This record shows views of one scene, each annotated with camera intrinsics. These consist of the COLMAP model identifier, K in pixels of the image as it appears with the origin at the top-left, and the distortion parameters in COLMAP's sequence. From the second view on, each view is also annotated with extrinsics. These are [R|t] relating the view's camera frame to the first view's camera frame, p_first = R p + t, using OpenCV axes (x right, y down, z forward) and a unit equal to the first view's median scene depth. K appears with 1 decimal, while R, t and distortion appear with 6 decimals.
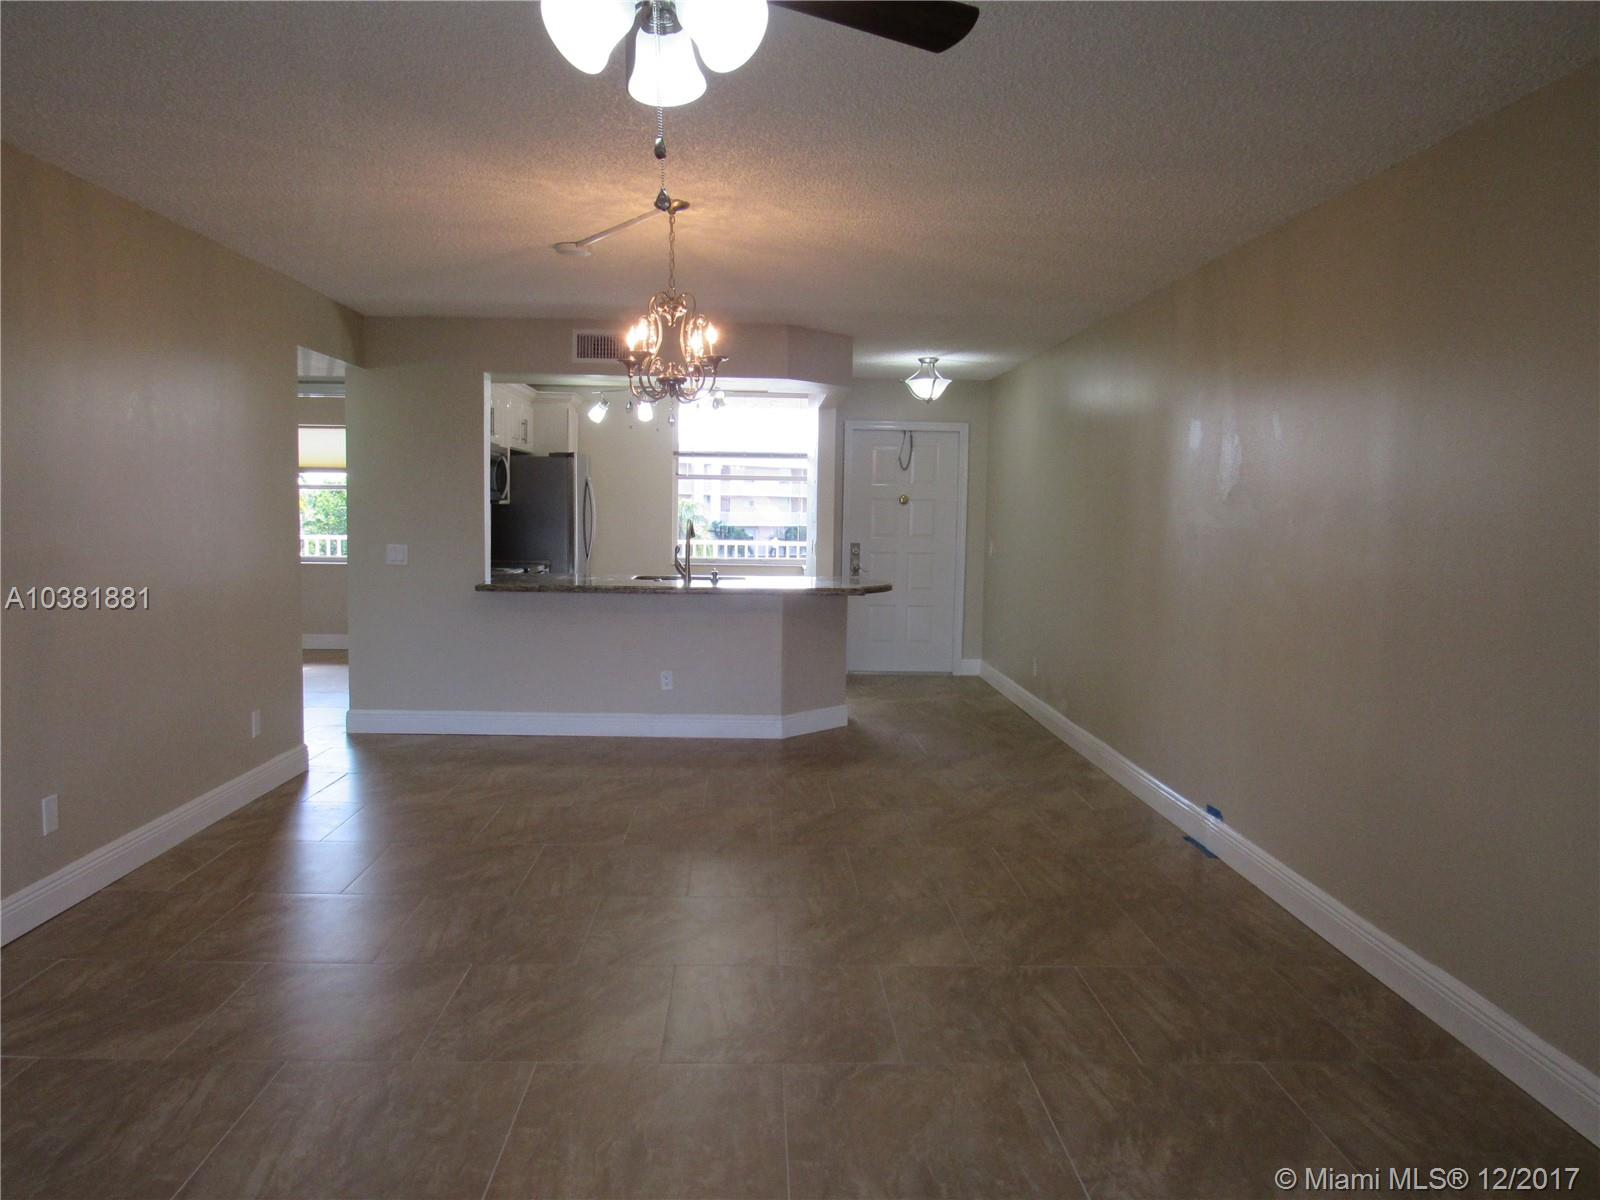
lens RADIAL K [[1137.7, 0, 800.0], [0, 1137.7, 600.0], [0, 0, 1]] dist [-0.016958, 0.002082]
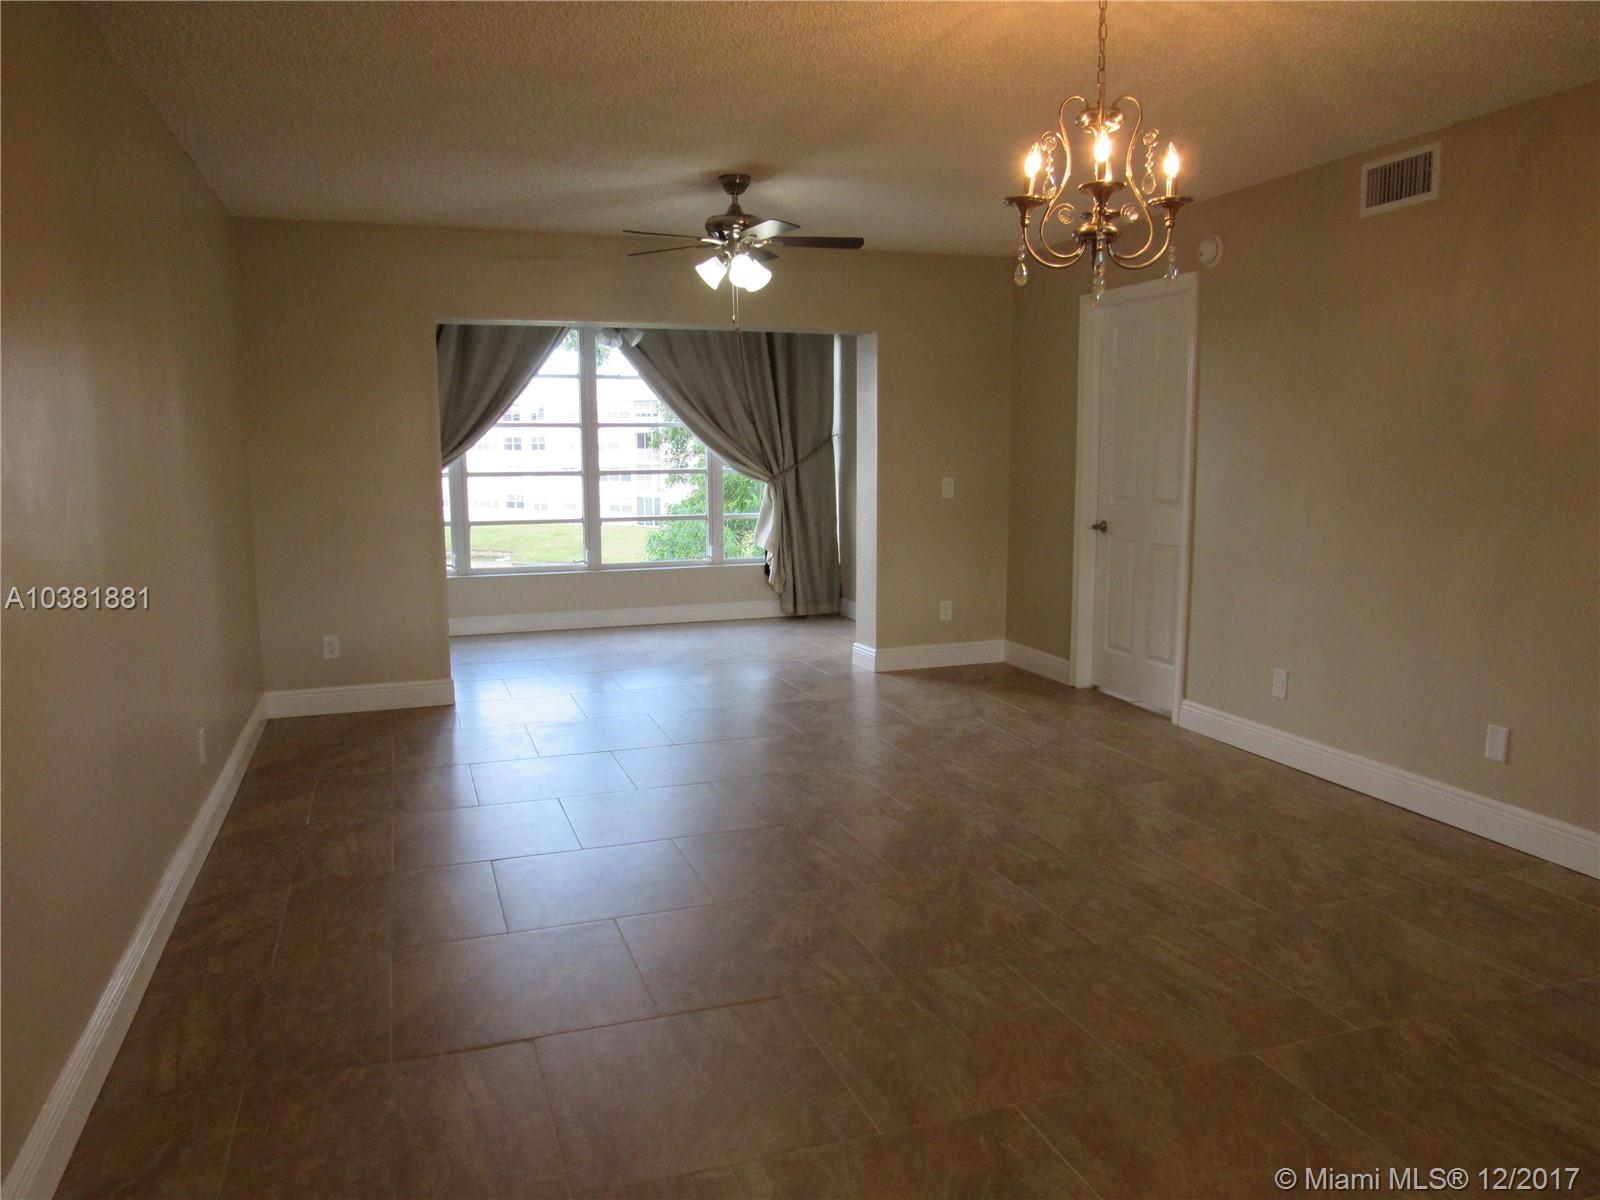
lens RADIAL K [[1137.7, 0, 800.0], [0, 1137.7, 600.0], [0, 0, 1]] dist [-0.016958, 0.002082]
pose [[-0.954455, 0.017182, -0.297861, 0.296106], [-0.047717, 0.976699, 0.209240, -0.146584], [0.294516, 0.213923, -0.931395, 1.925490]]
